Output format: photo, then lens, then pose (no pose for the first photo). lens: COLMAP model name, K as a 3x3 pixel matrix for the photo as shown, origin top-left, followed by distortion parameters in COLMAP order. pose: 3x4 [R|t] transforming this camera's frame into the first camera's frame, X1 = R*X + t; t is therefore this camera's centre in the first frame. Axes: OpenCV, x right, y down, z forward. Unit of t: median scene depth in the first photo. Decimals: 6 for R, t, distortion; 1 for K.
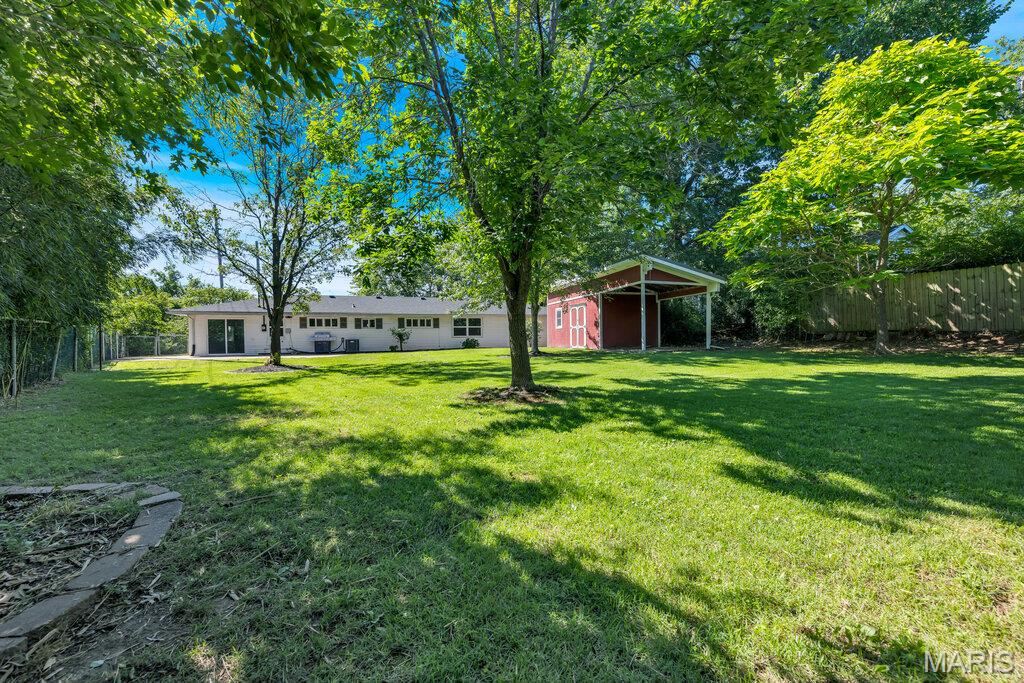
lens RADIAL K [[428.0, 0, 512.0], [0, 428.0, 341.5], [0, 0, 1]] dist [0.024029, 0.000011]
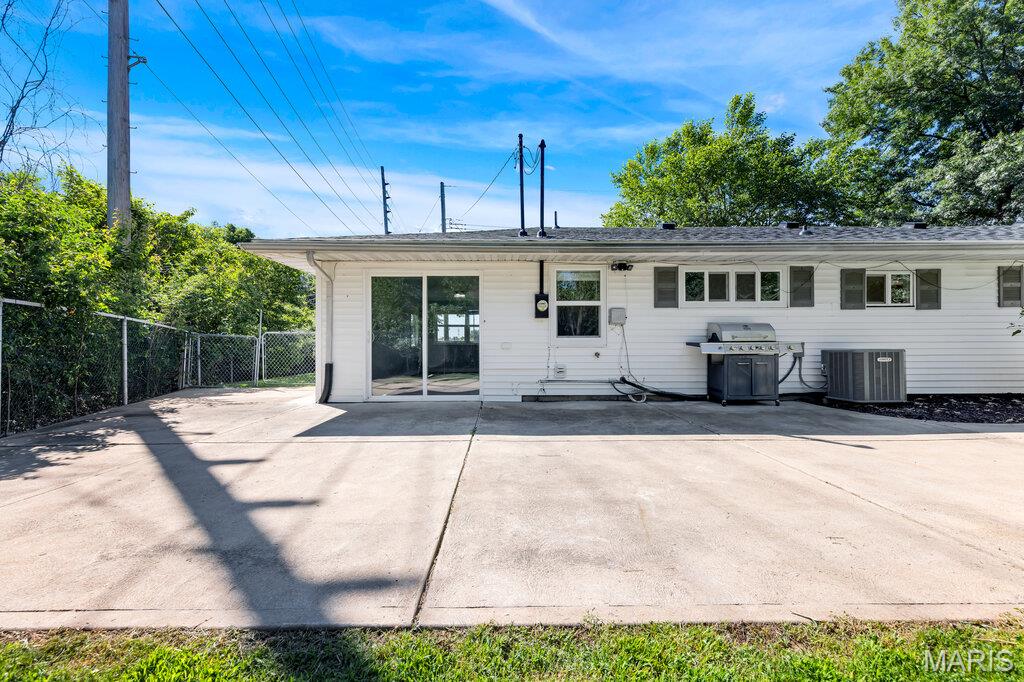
lens RADIAL K [[428.0, 0, 512.0], [0, 428.0, 341.0], [0, 0, 1]] dist [0.024029, 0.000011]
pose [[0.957094, 0.008092, -0.289664, -0.487191], [-0.009137, 0.999956, -0.002257, -0.007519], [0.289633, 0.004807, 0.957126, 0.693191]]
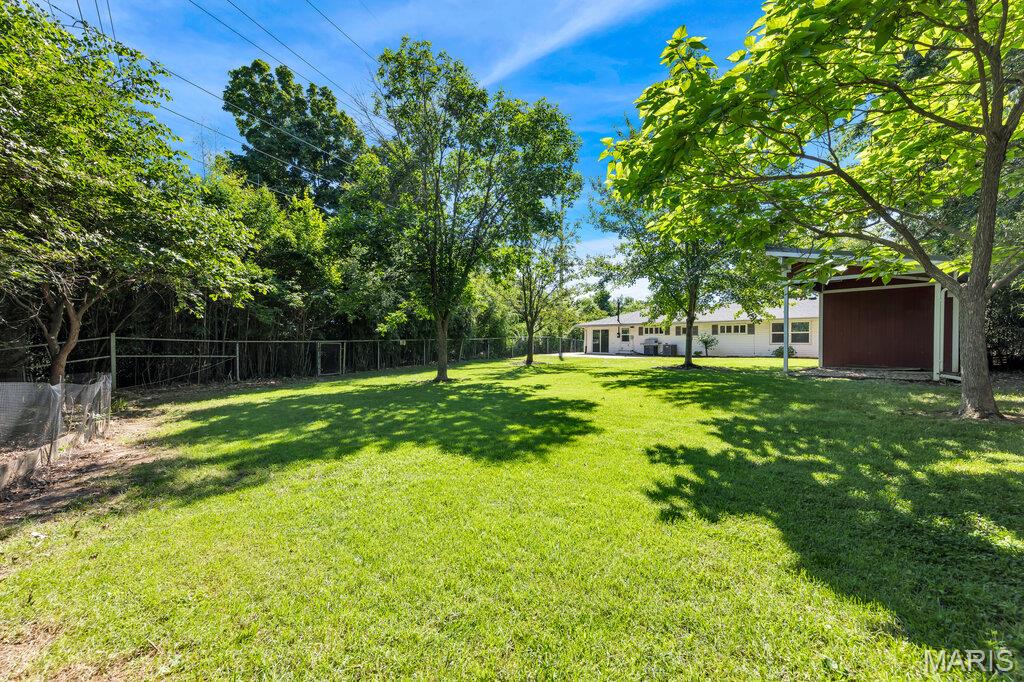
lens RADIAL K [[428.0, 0, 512.0], [0, 428.0, 341.0], [0, 0, 1]] dist [0.024029, 0.000011]
pose [[0.377056, 0.013727, -0.926089, 0.554747], [-0.007611, 0.999902, 0.011723, -0.025294], [0.926159, 0.002629, 0.377124, 0.147851]]
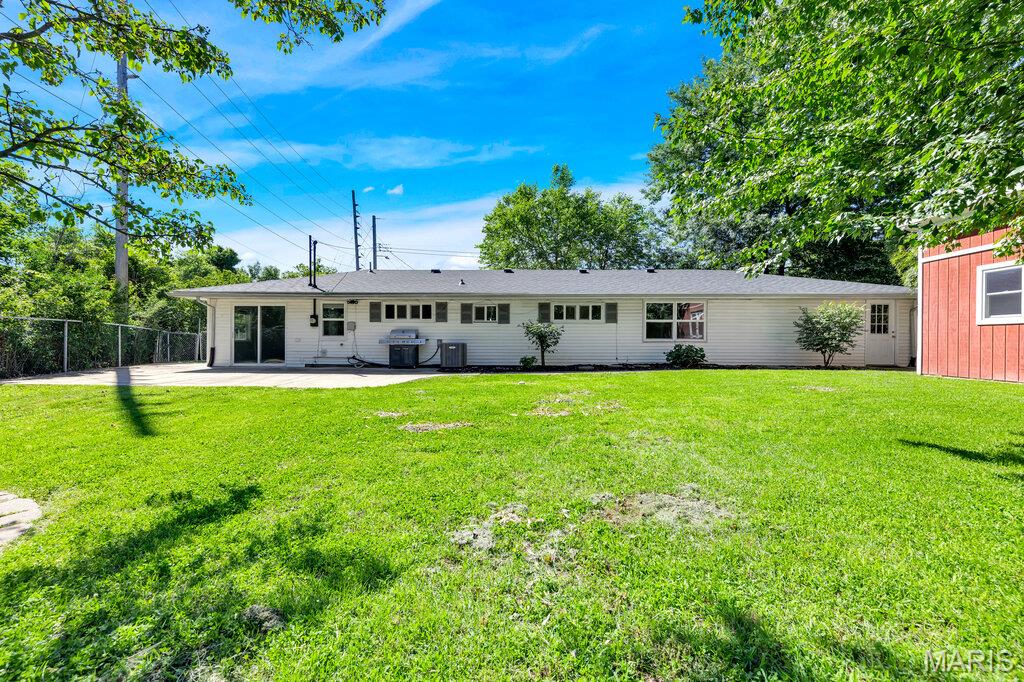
lens RADIAL K [[428.4, 0, 511.8], [0, 428.4, 337.1], [0, 0, 1]] dist [0.017719, 0.000050]
pose [[0.944130, 0.015979, -0.329185, -0.129382], [-0.016977, 0.999856, -0.000157, -0.013279], [0.329135, 0.005737, 0.944265, 0.518021]]
